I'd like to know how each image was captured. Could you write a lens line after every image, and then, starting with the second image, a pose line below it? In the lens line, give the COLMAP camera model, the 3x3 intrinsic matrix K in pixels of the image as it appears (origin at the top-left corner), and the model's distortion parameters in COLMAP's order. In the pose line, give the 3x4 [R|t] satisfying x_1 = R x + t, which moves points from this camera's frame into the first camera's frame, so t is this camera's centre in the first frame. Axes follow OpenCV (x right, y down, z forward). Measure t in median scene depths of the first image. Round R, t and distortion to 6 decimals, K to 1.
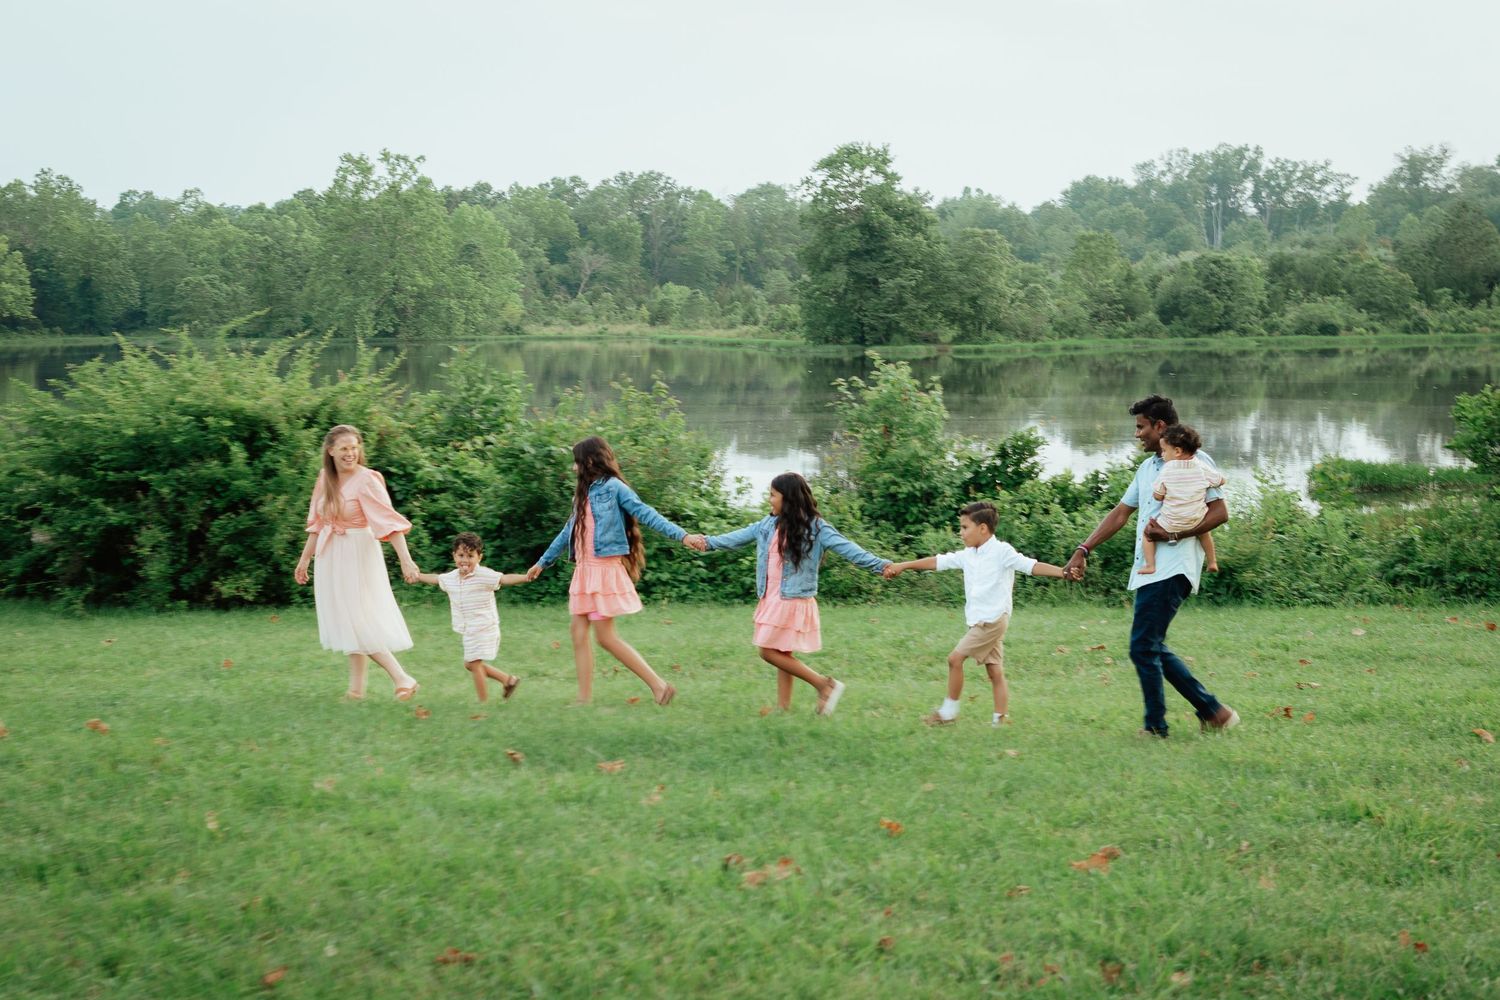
lens RADIAL K [[1919.4, 0, 747.0], [0, 1919.4, 509.8], [0, 0, 1]] dist [0.010208, 0.000000]
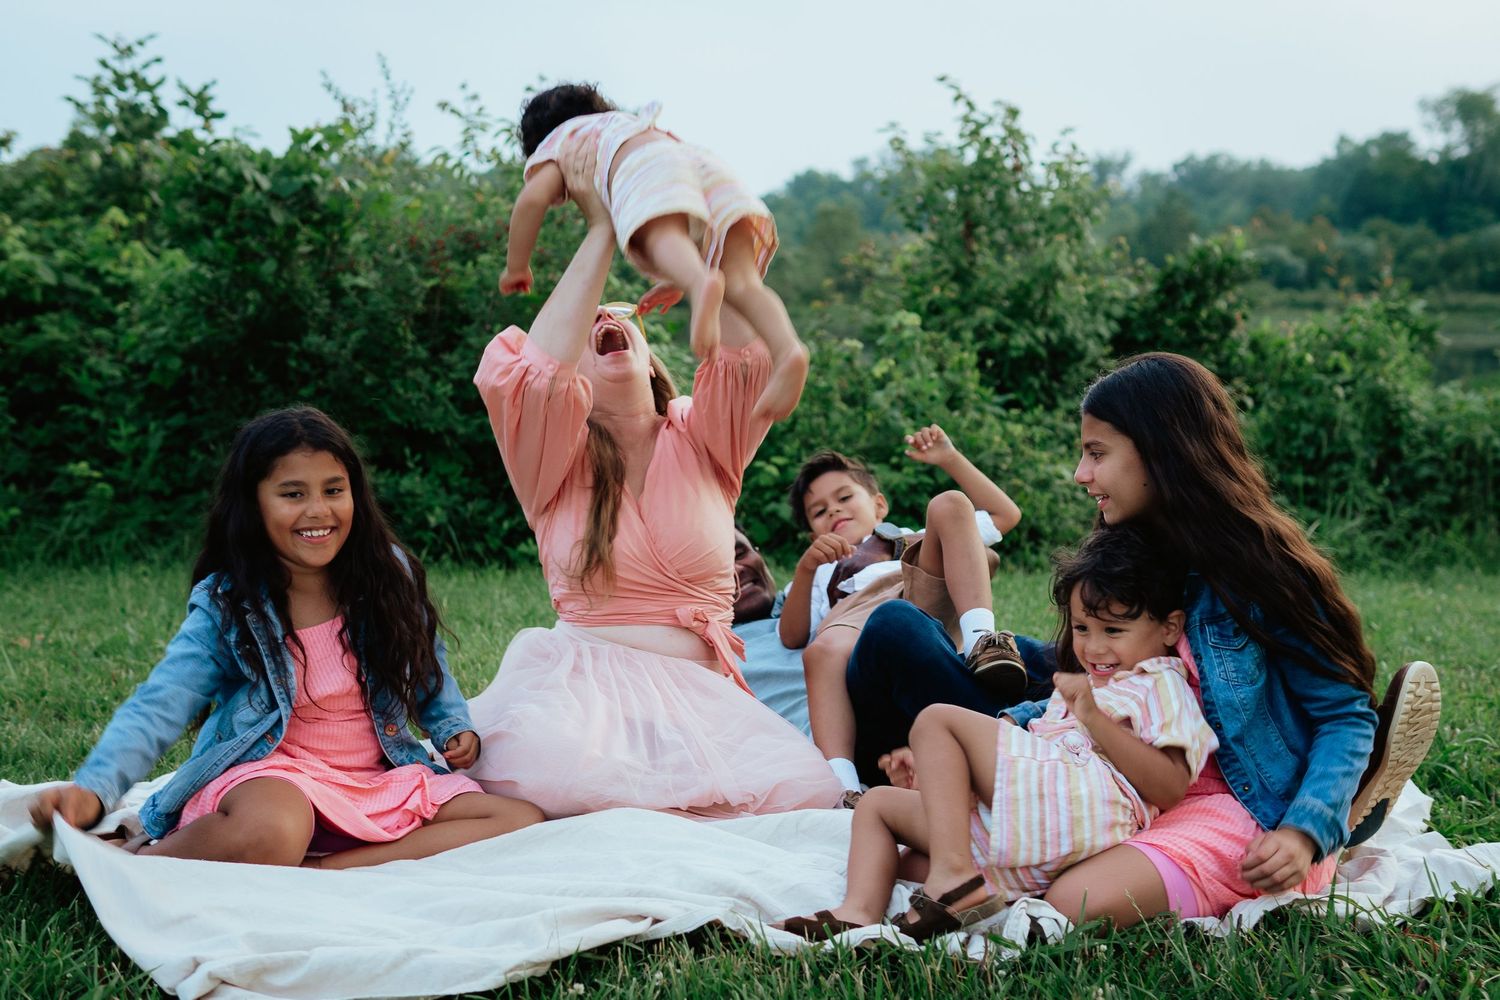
lens RADIAL K [[1919.4, 0, 744.9], [0, 1919.4, 490.9], [0, 0, 1]] dist [0.010208, 0.000000]
pose [[0.989918, 0.009497, 0.141321, -0.067144], [-0.010499, 0.999925, 0.006351, 0.029415], [-0.141250, -0.007771, 0.989943, 0.575468]]
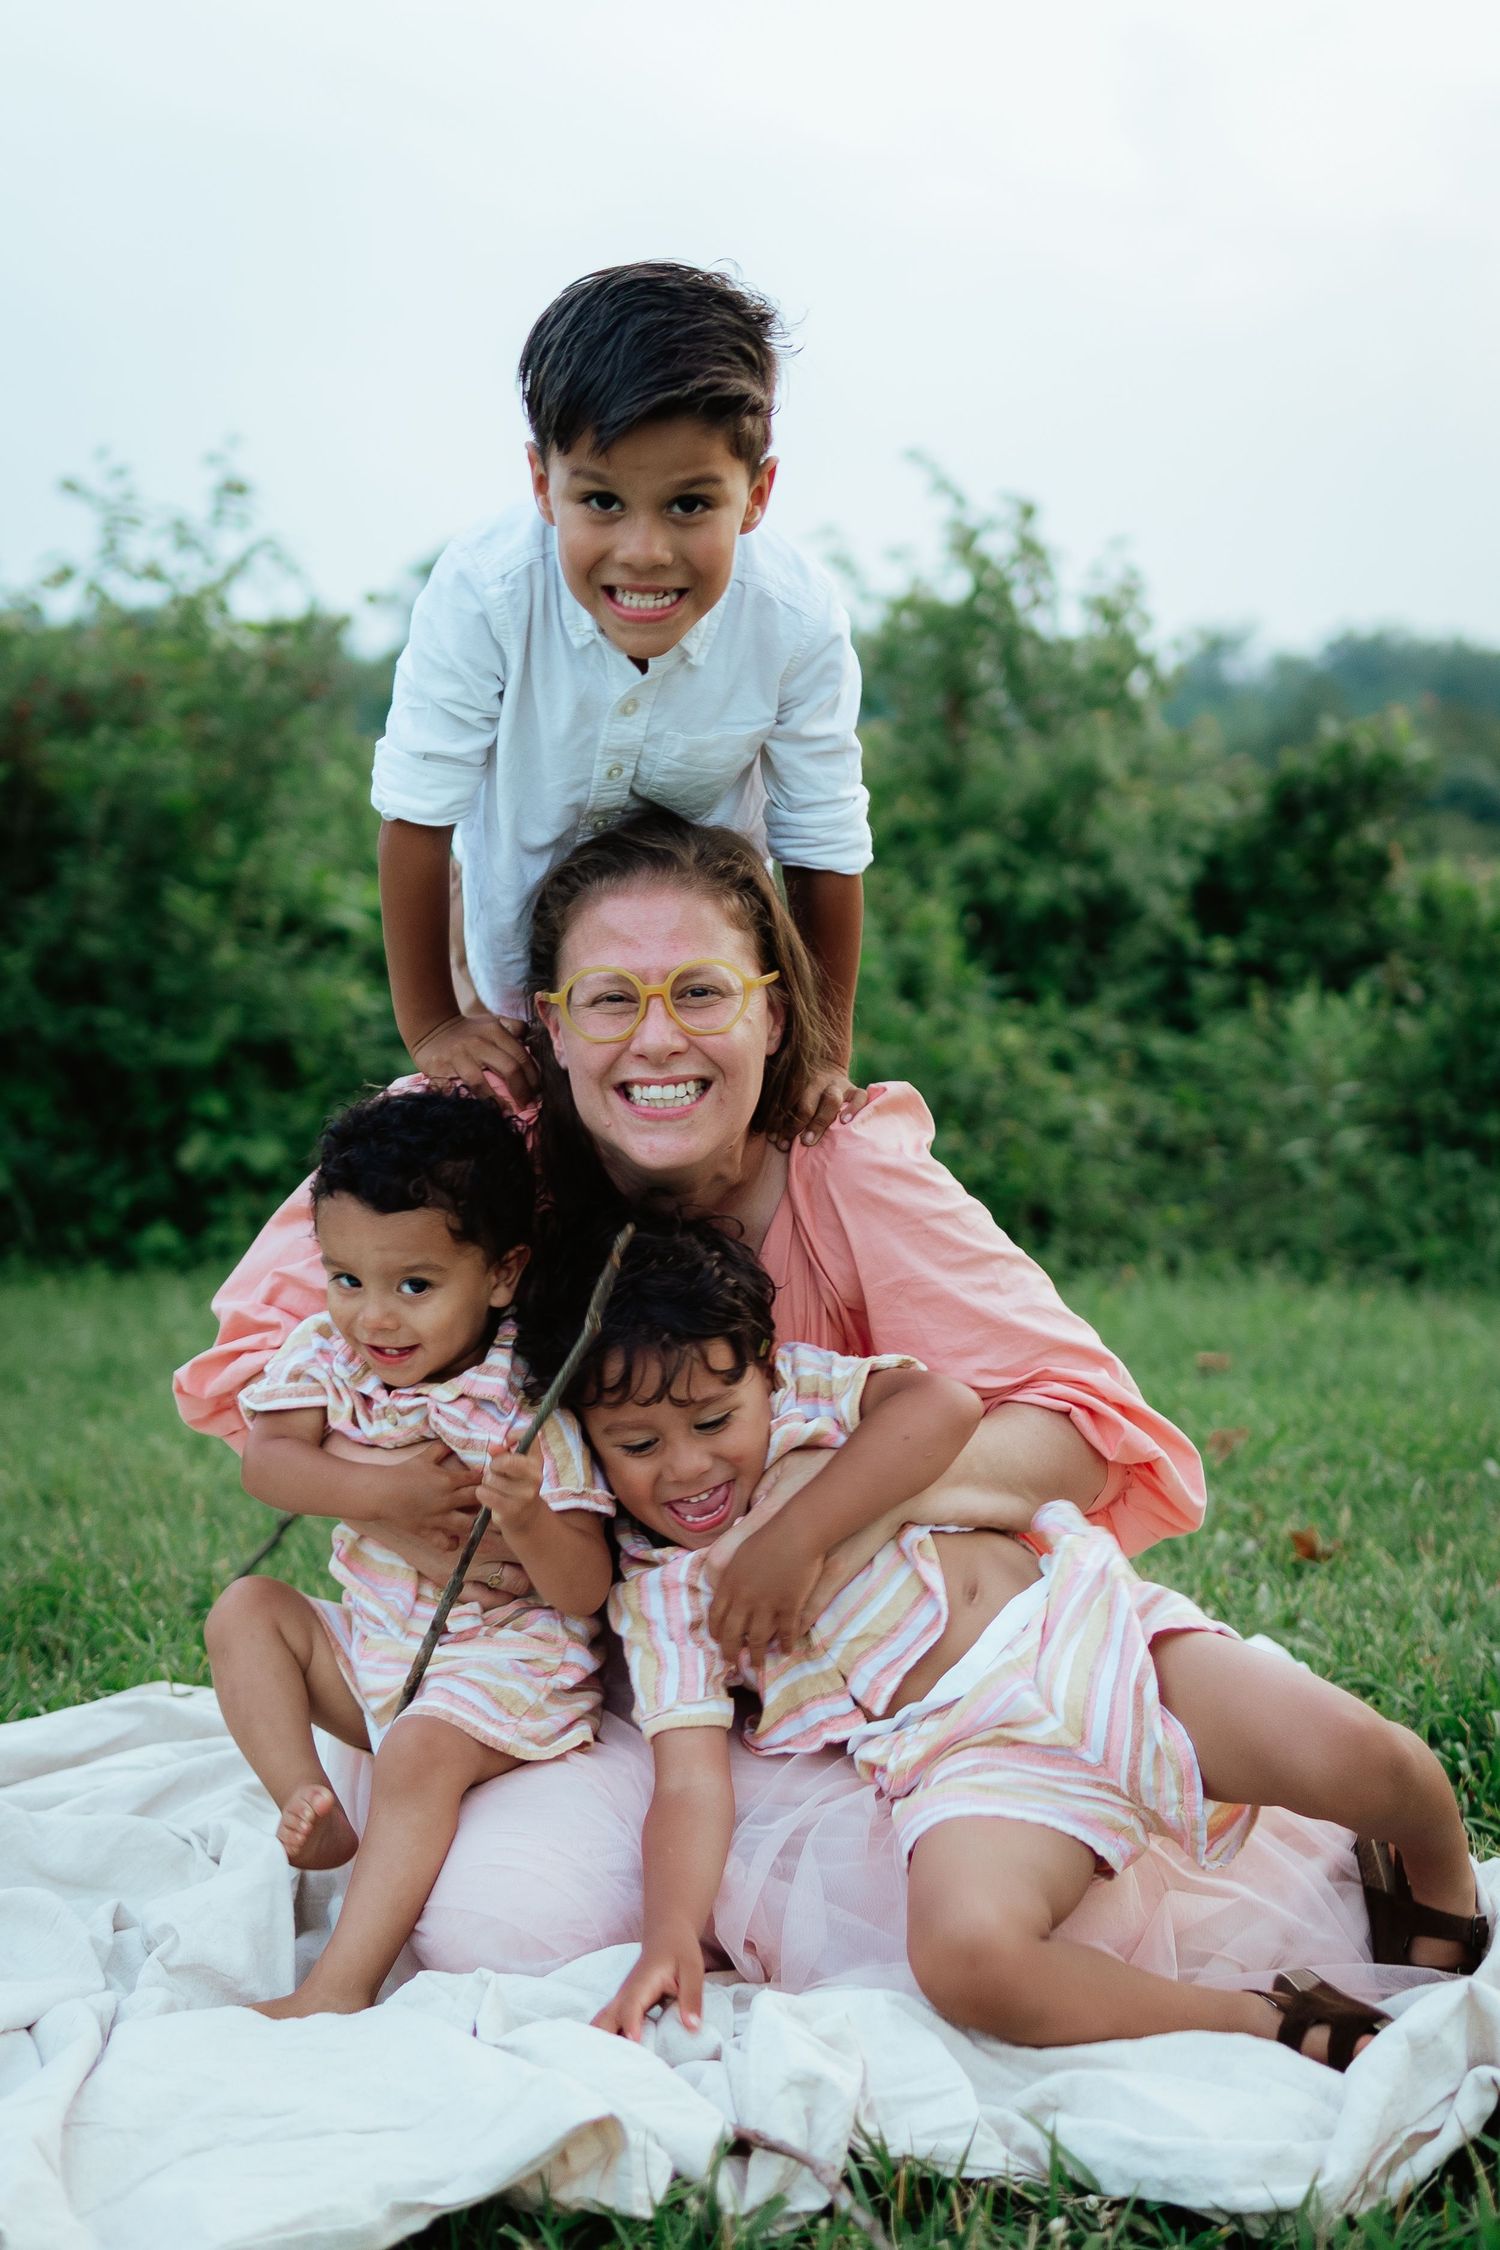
lens RADIAL K [[2879.1, 0, 728.9], [0, 2879.1, 1142.9], [0, 0, 1]] dist [0.010208, 0.000000]
pose [[0.987210, 0.014370, 0.158779, -0.042368], [-0.016422, 0.999798, 0.011621, 0.027960], [-0.158580, -0.014080, 0.987246, 0.626218]]
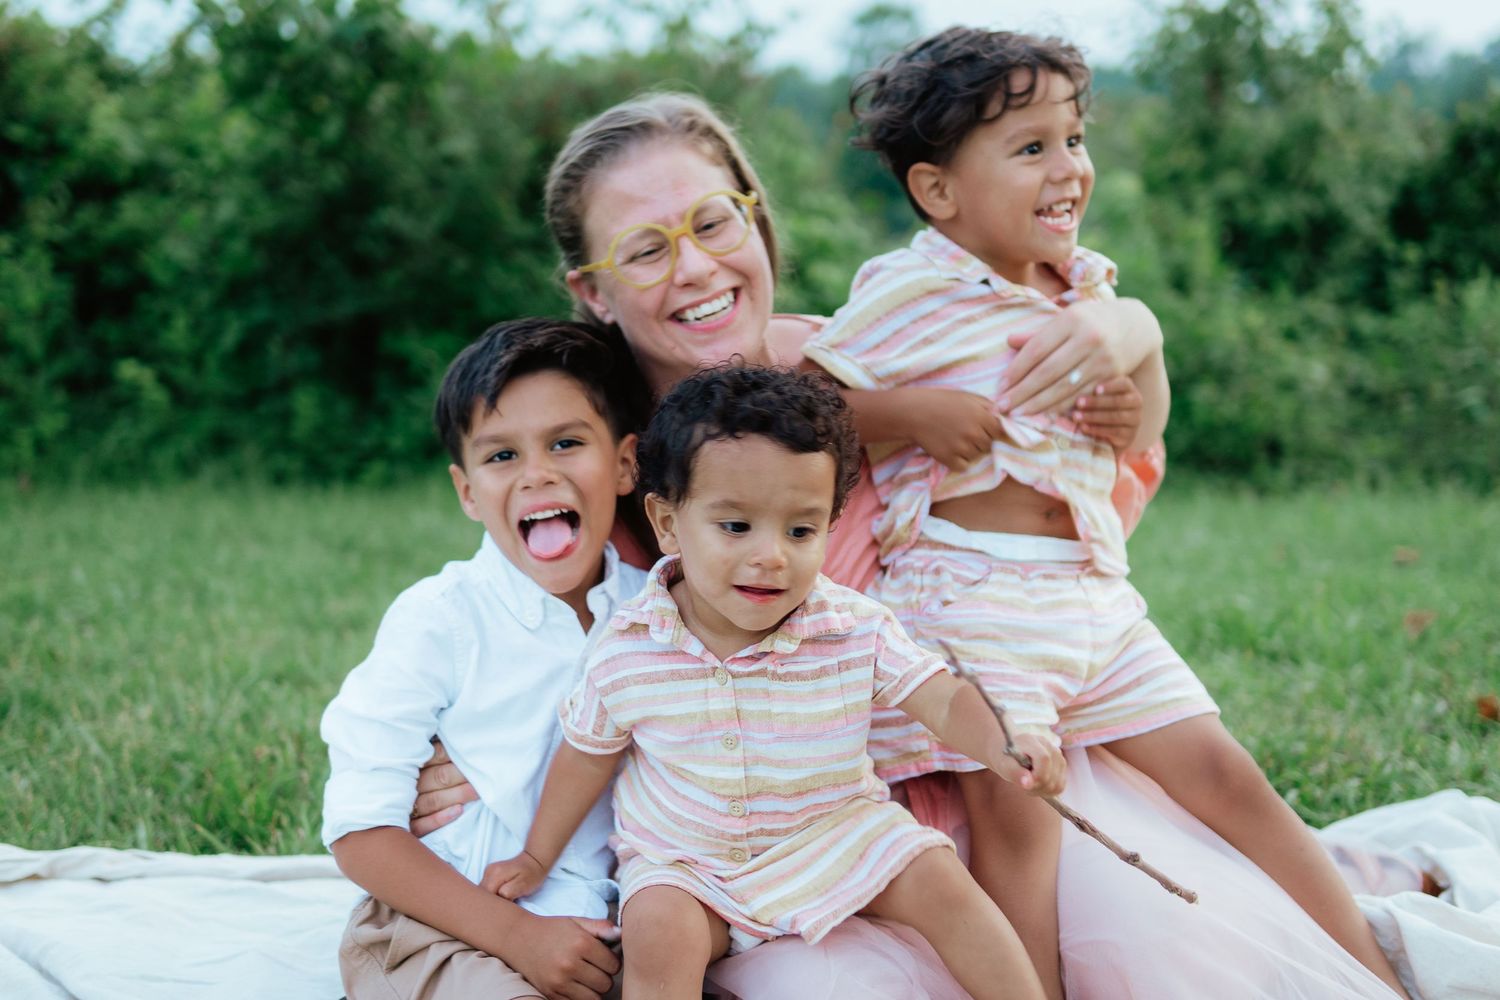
lens RADIAL K [[1919.4, 0, 756.5], [0, 1919.4, 507.5], [0, 0, 1]] dist [0.010208, 0.000000]
pose [[0.999977, 0.005873, 0.003321, -0.036498], [-0.006086, 0.997653, 0.068199, 0.029087], [-0.002913, -0.068218, 0.997666, 0.645935]]
